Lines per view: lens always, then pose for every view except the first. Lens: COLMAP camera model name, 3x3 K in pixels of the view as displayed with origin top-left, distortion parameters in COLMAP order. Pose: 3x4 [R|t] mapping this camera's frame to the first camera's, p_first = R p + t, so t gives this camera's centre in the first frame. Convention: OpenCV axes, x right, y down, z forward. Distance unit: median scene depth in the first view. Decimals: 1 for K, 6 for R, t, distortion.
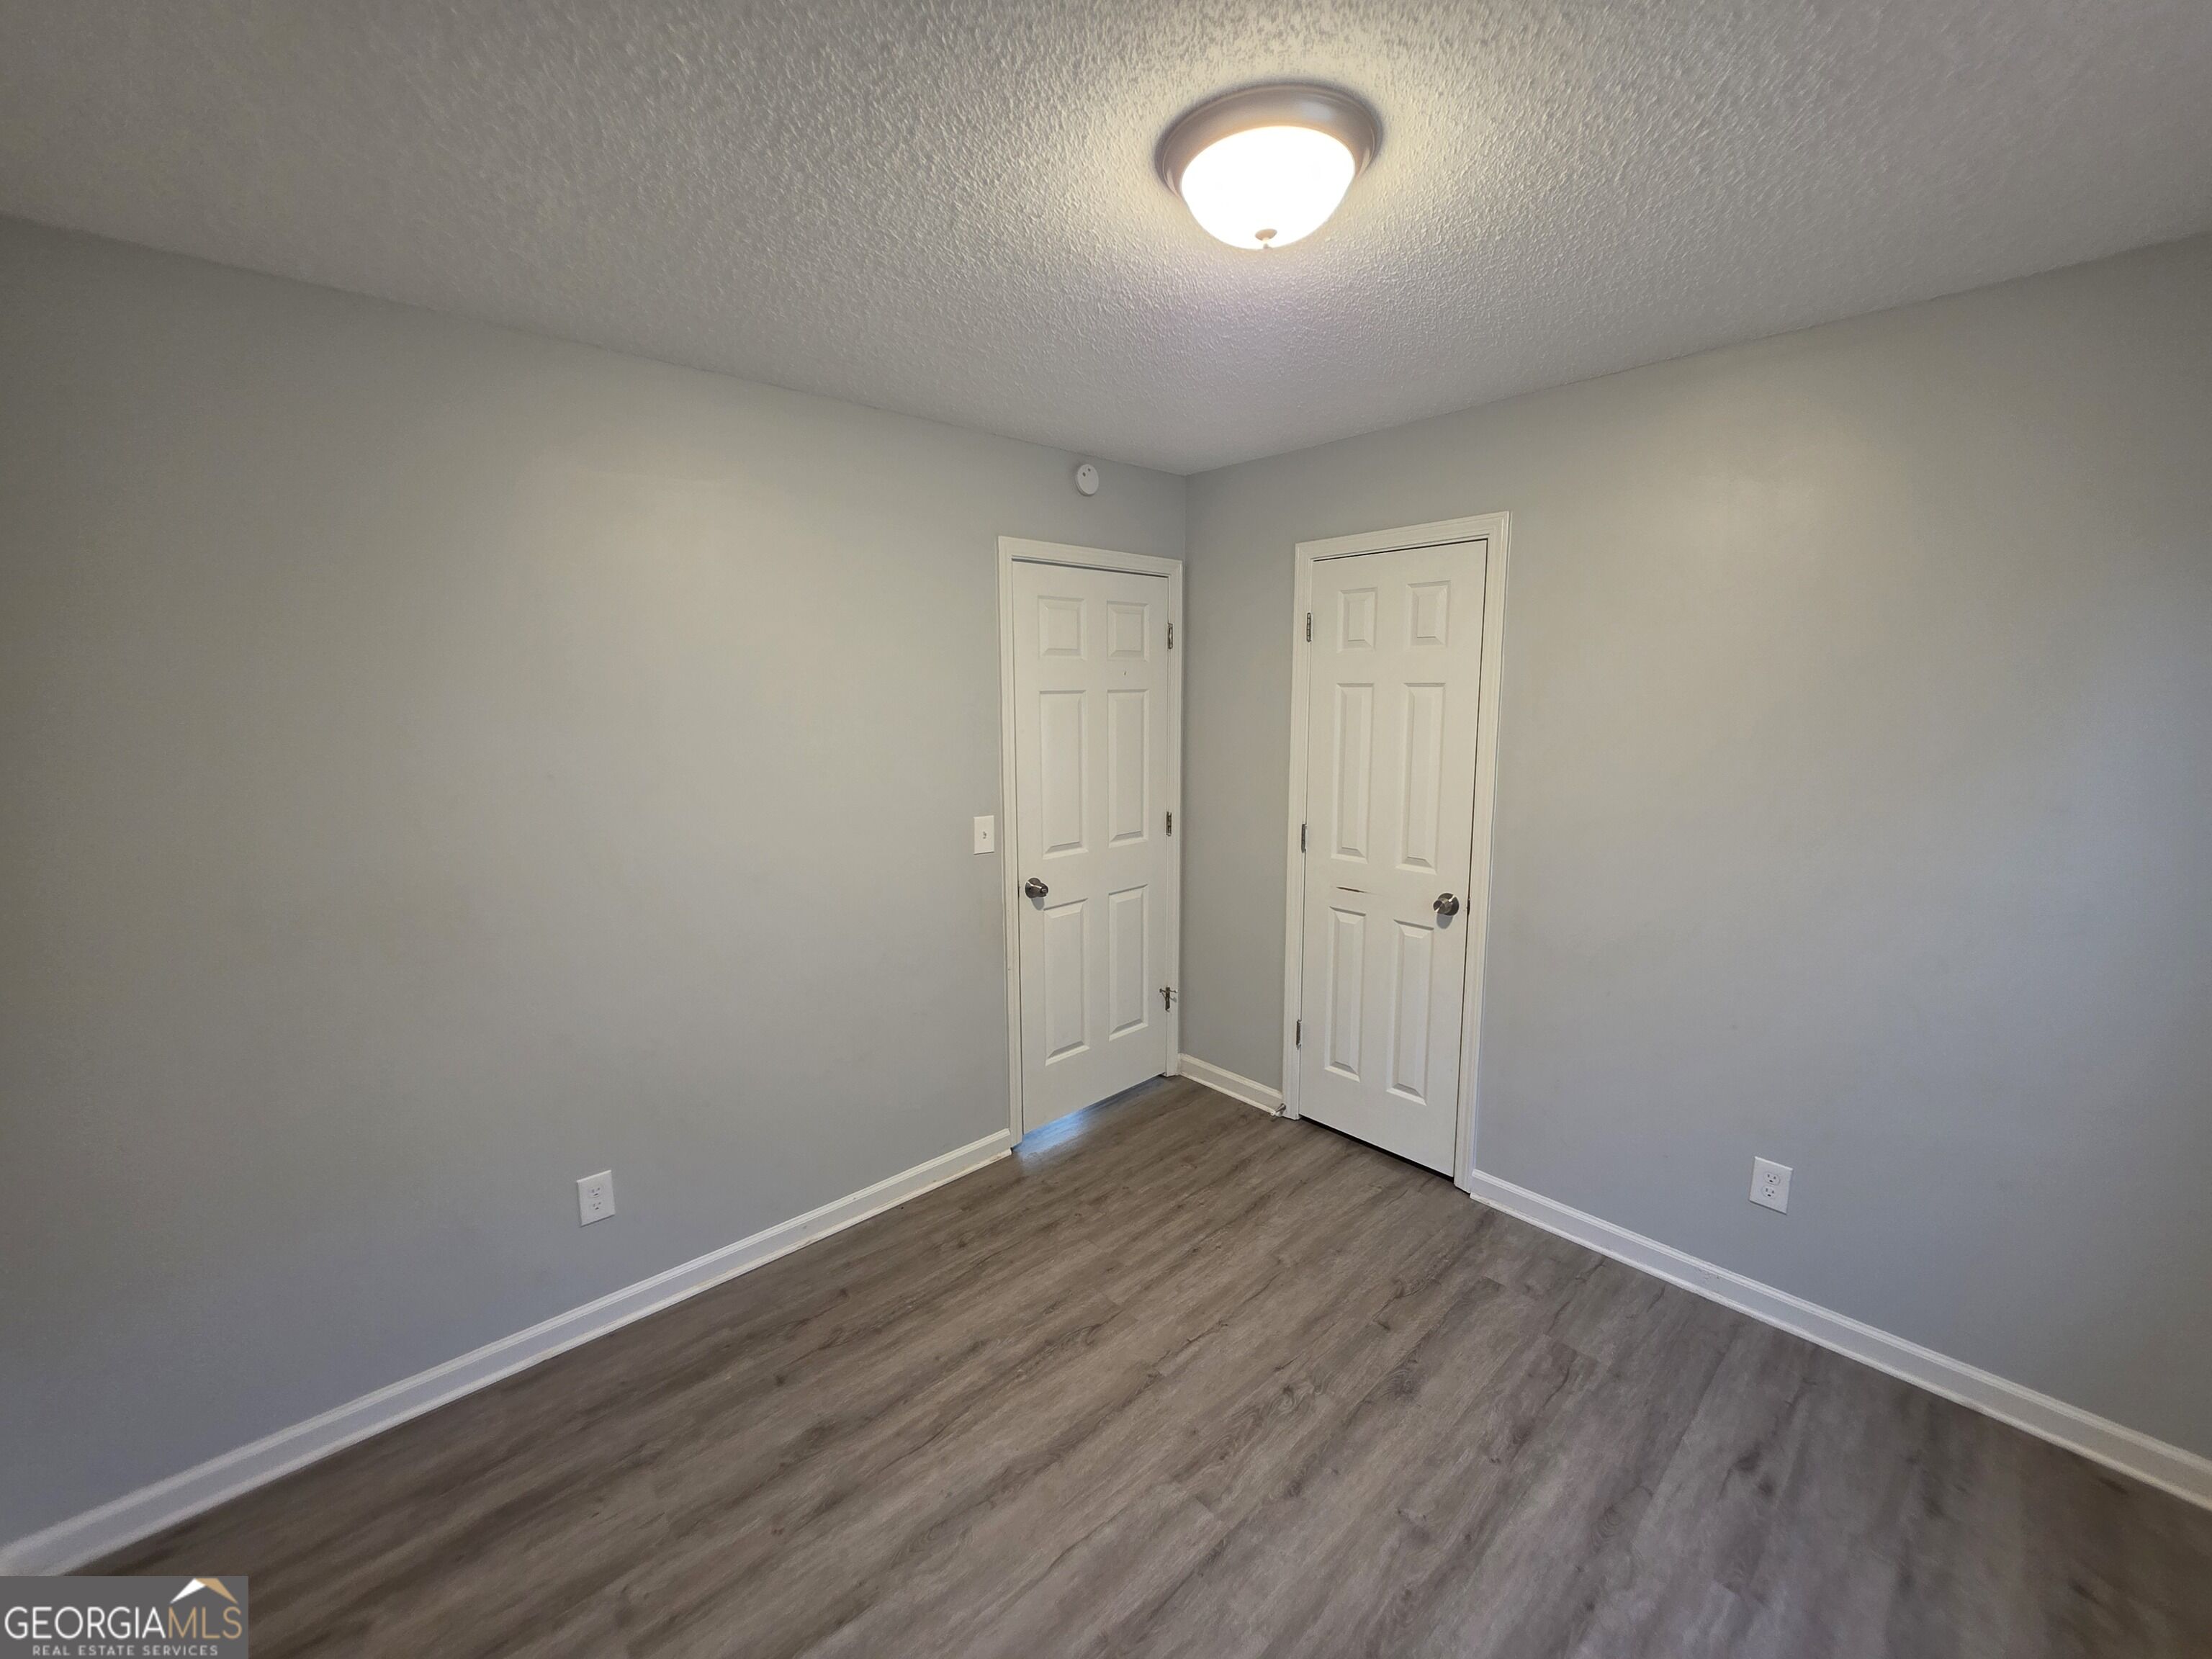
lens RADIAL K [[884.9, 0, 1116.8], [0, 884.9, 820.1], [0, 0, 1]] dist [0.008910, -0.000097]
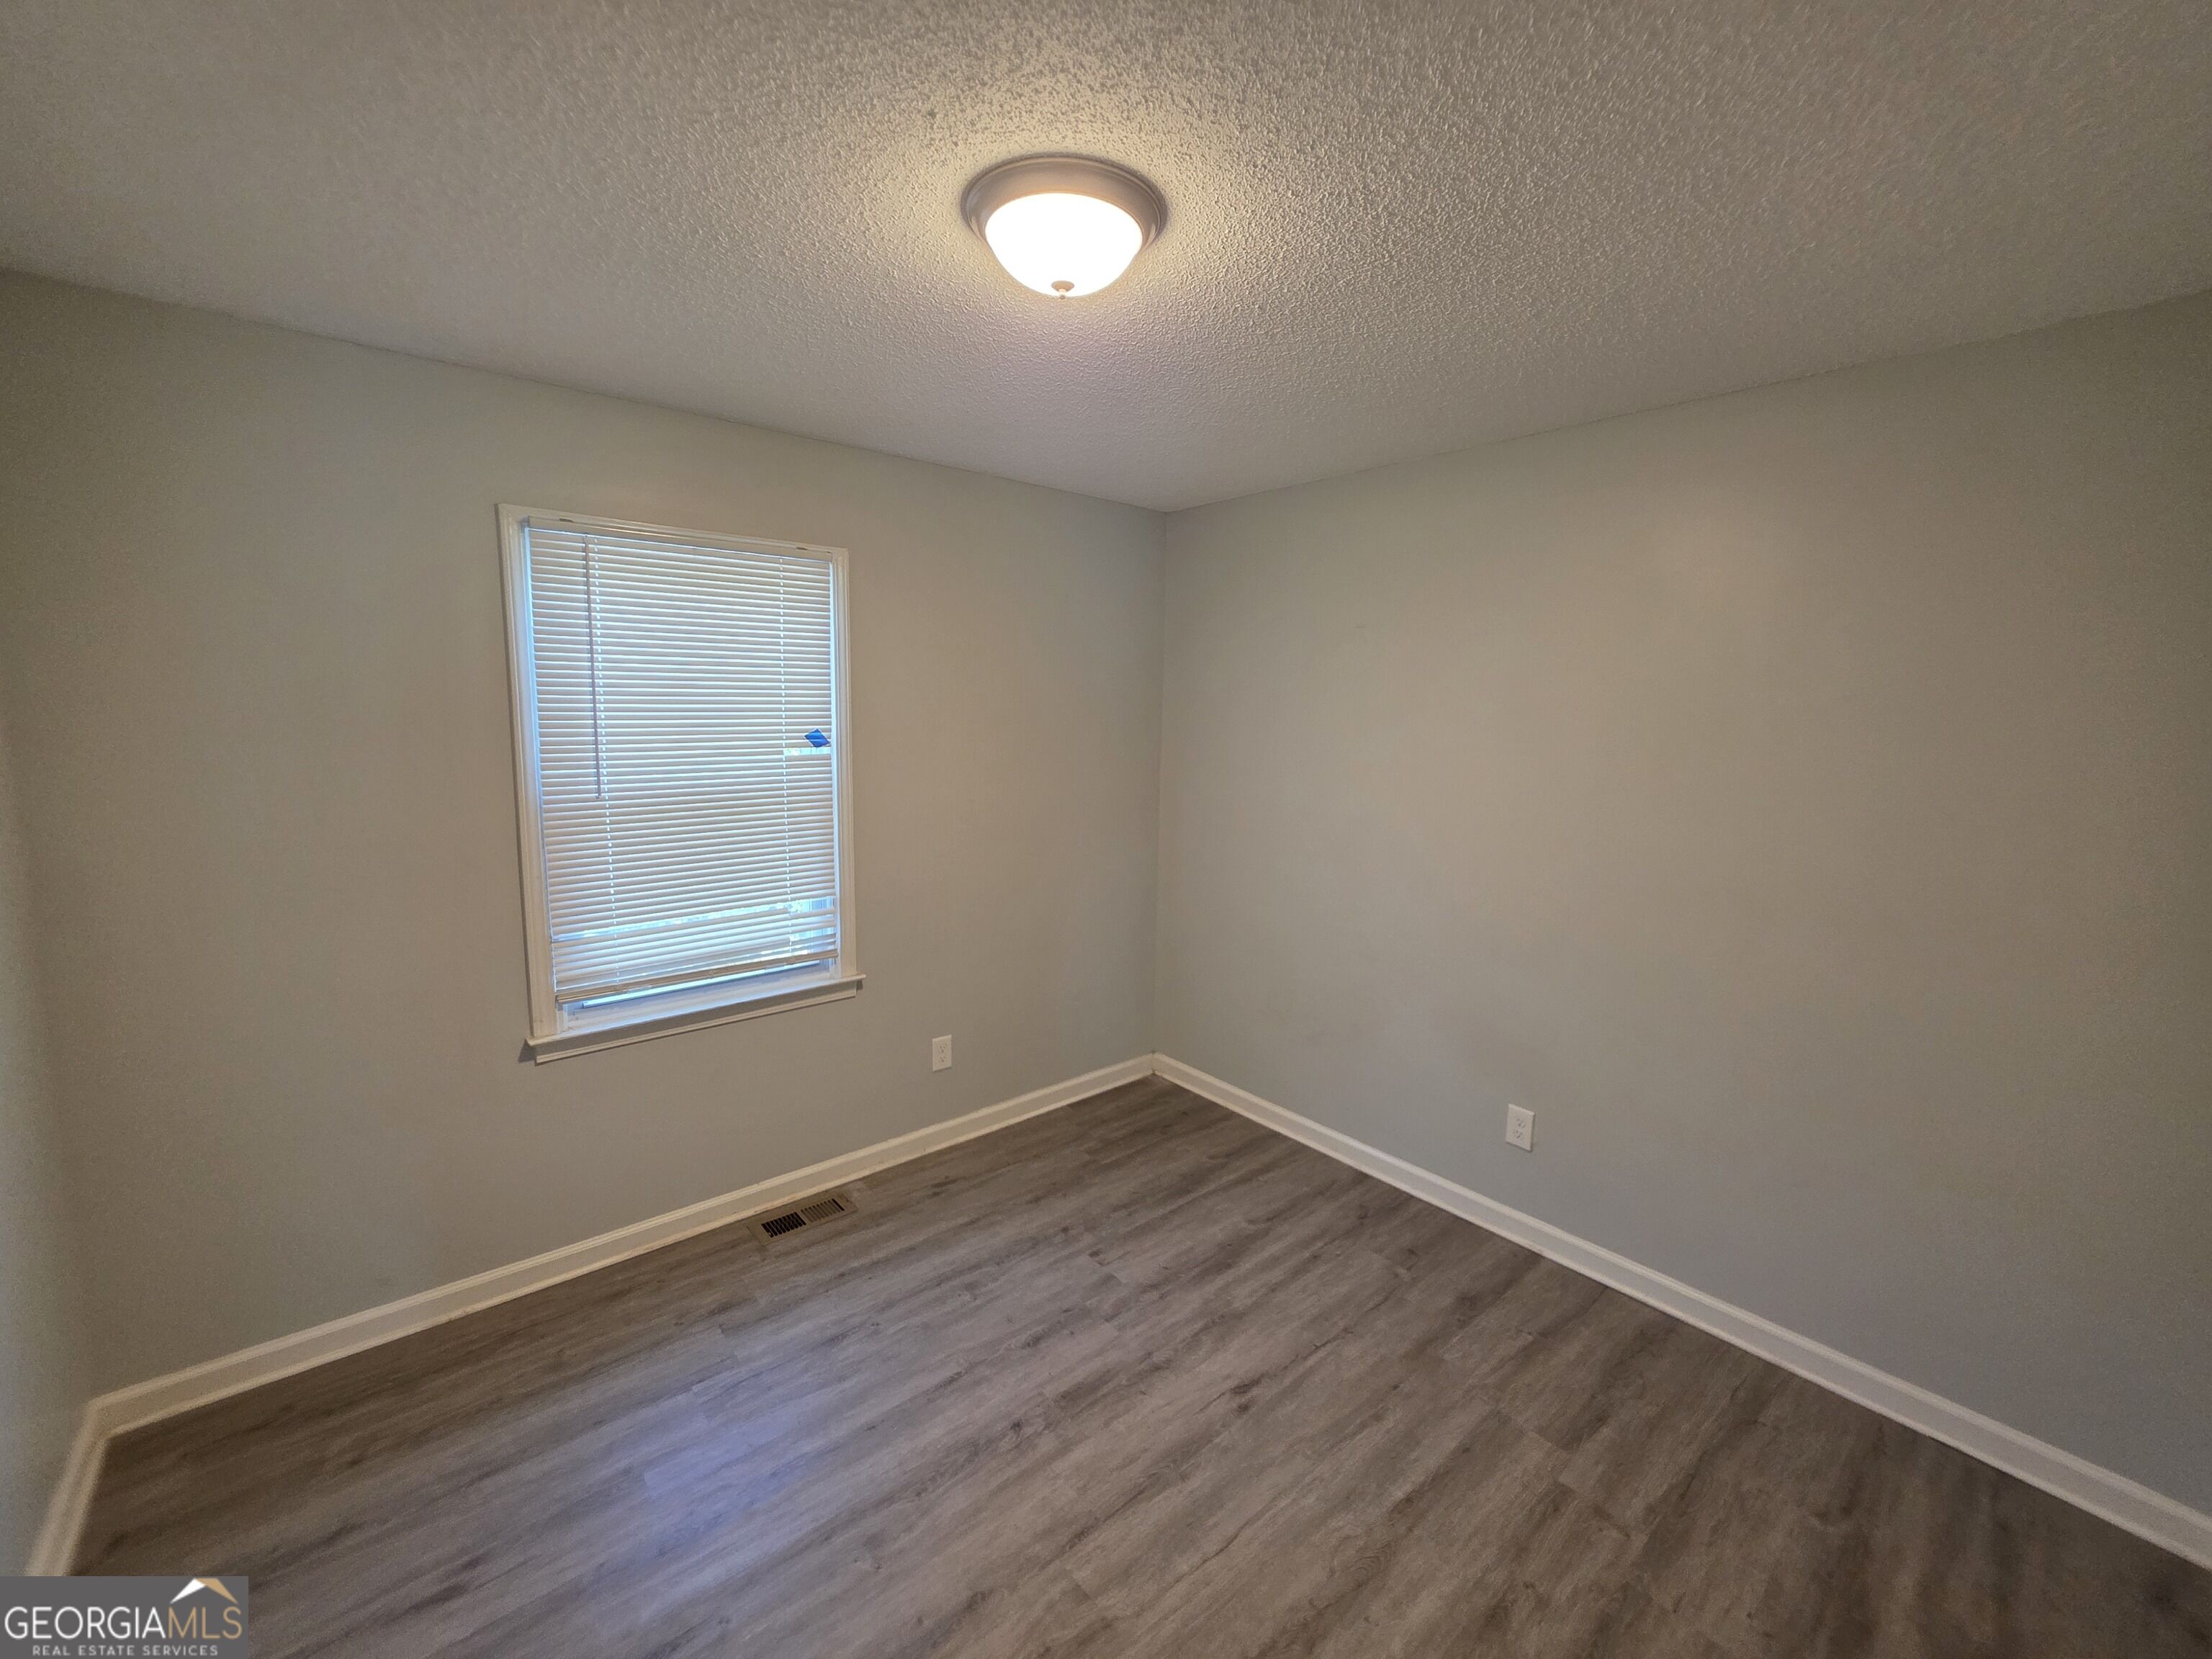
lens RADIAL K [[889.2, 0, 1108.9], [0, 889.2, 821.1], [0, 0, 1]] dist [0.009667, -0.003096]
pose [[-0.998675, -0.015890, 0.048953, 0.026178], [-0.002103, 0.962948, 0.269680, -0.175632], [-0.051424, 0.269220, -0.961705, 1.196913]]
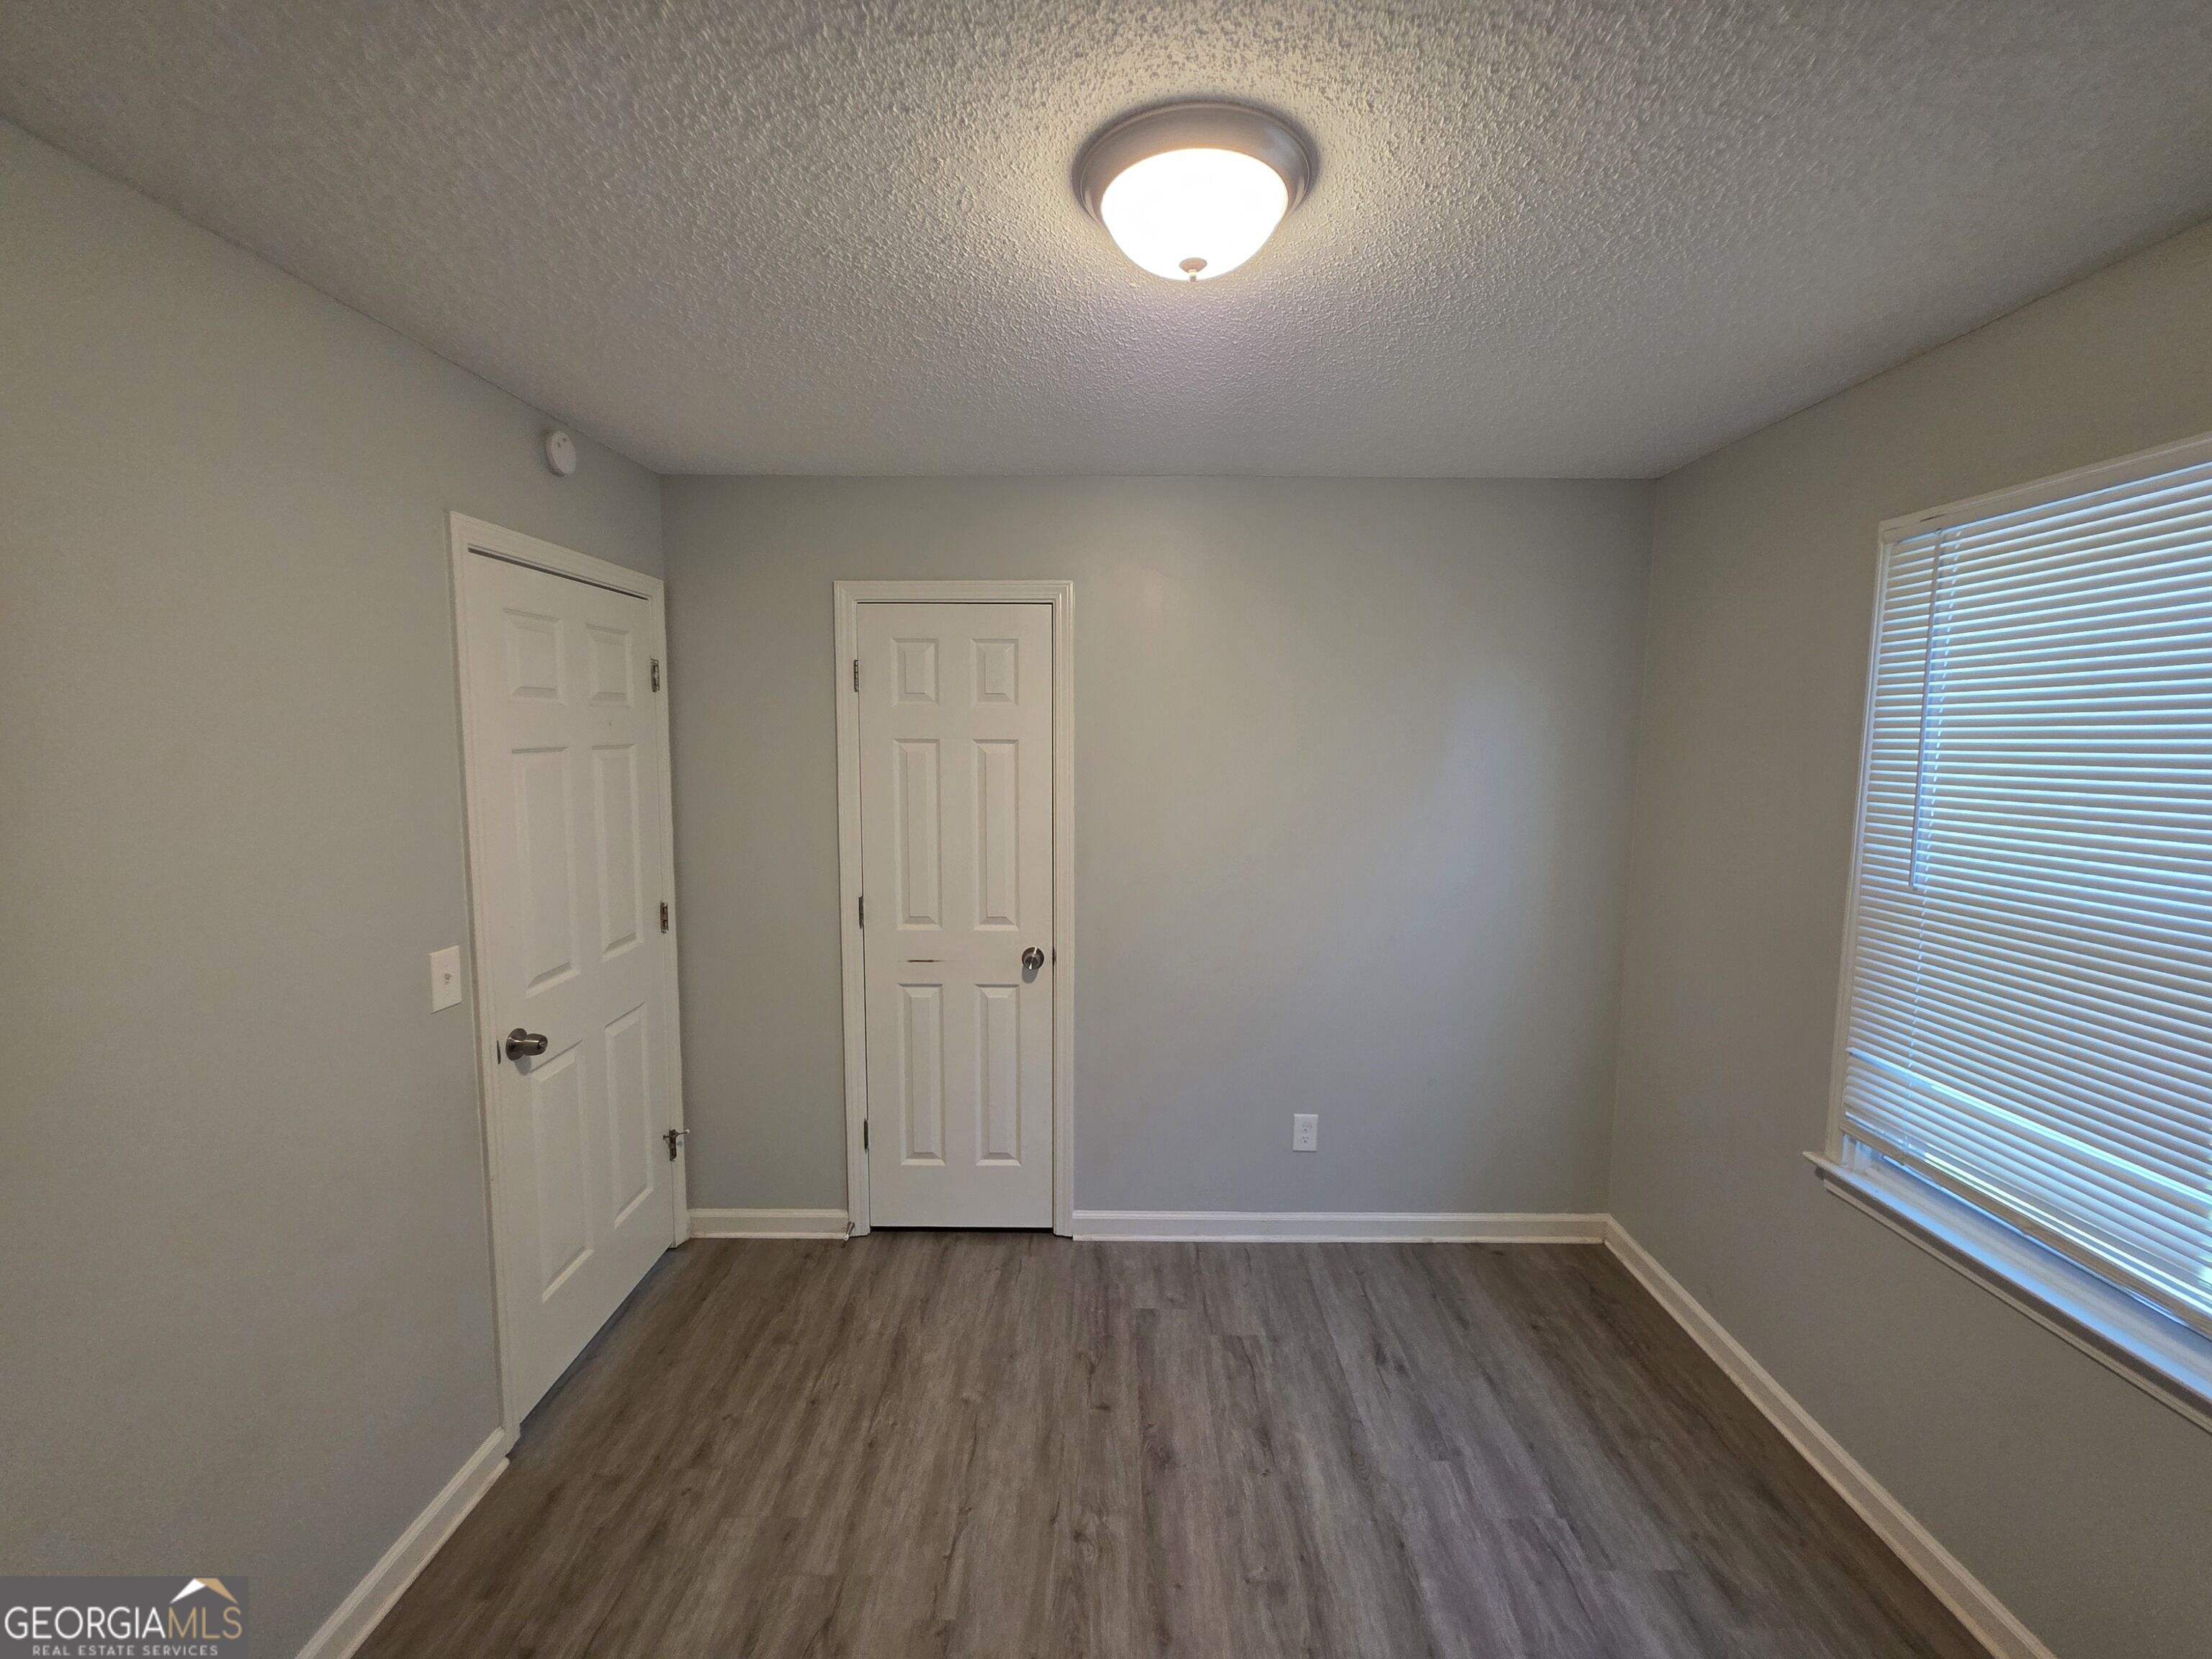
lens RADIAL K [[889.2, 0, 1108.9], [0, 889.2, 821.1], [0, 0, 1]] dist [0.009667, -0.003096]
pose [[0.691844, -0.065352, 0.719084, -0.317617], [0.099490, 0.995024, -0.005292, -0.051567], [-0.715160, 0.075203, 0.694903, 0.252597]]
